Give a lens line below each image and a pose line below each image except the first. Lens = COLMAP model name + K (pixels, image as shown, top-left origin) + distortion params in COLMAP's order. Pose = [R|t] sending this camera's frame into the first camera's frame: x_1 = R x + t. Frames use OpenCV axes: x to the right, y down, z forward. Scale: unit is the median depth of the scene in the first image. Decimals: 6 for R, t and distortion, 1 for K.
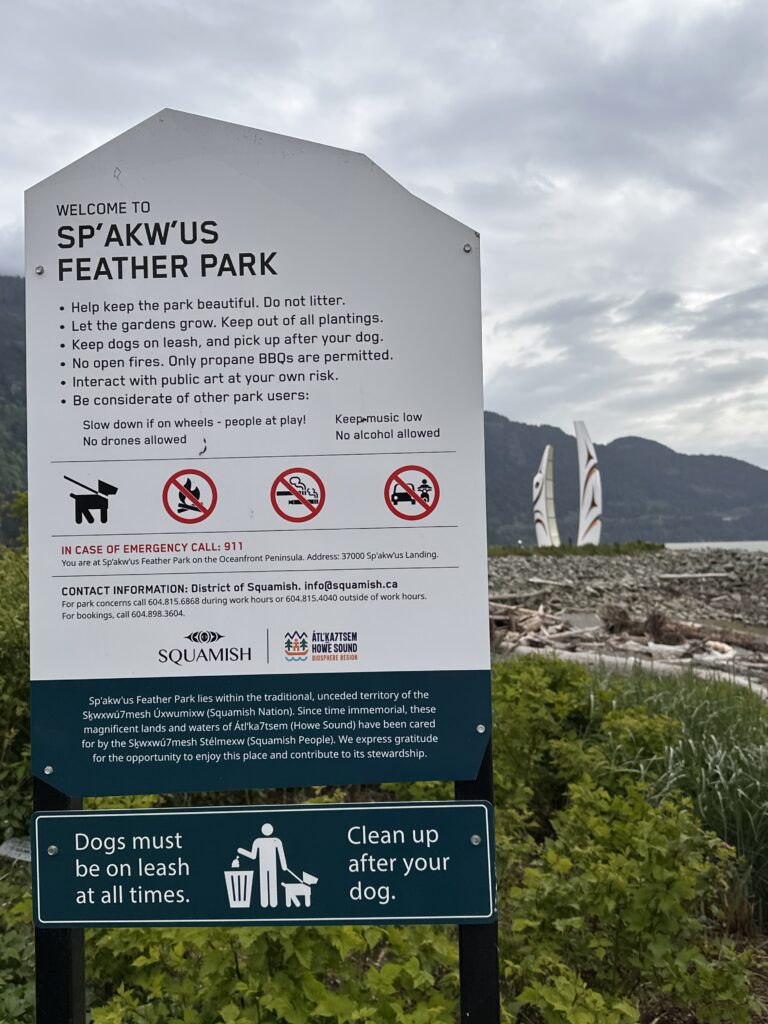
lens RADIAL K [[980.4, 0, 383.6], [0, 980.4, 513.4], [0, 0, 1]] dist [0.003610, 0.000000]
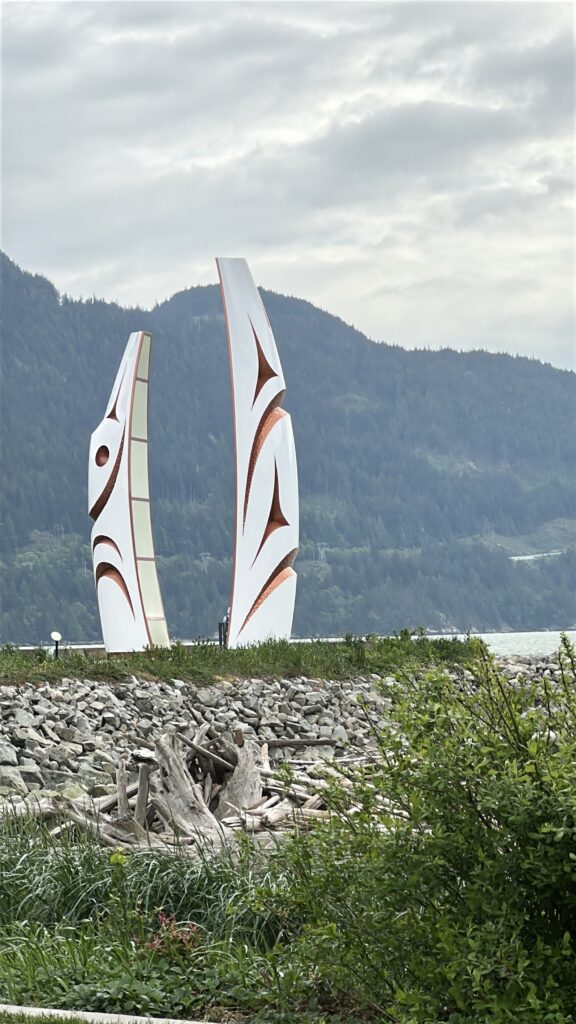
lens RADIAL K [[3790.3, 0, 288.0], [0, 3790.3, 512.1], [0, 0, 1]] dist [-0.268528, 0.000000]
pose [[0.943754, 0.005776, 0.330599, -0.194033], [-0.004807, 0.999981, -0.003747, -0.006734], [-0.330615, 0.001947, 0.943764, -0.177212]]
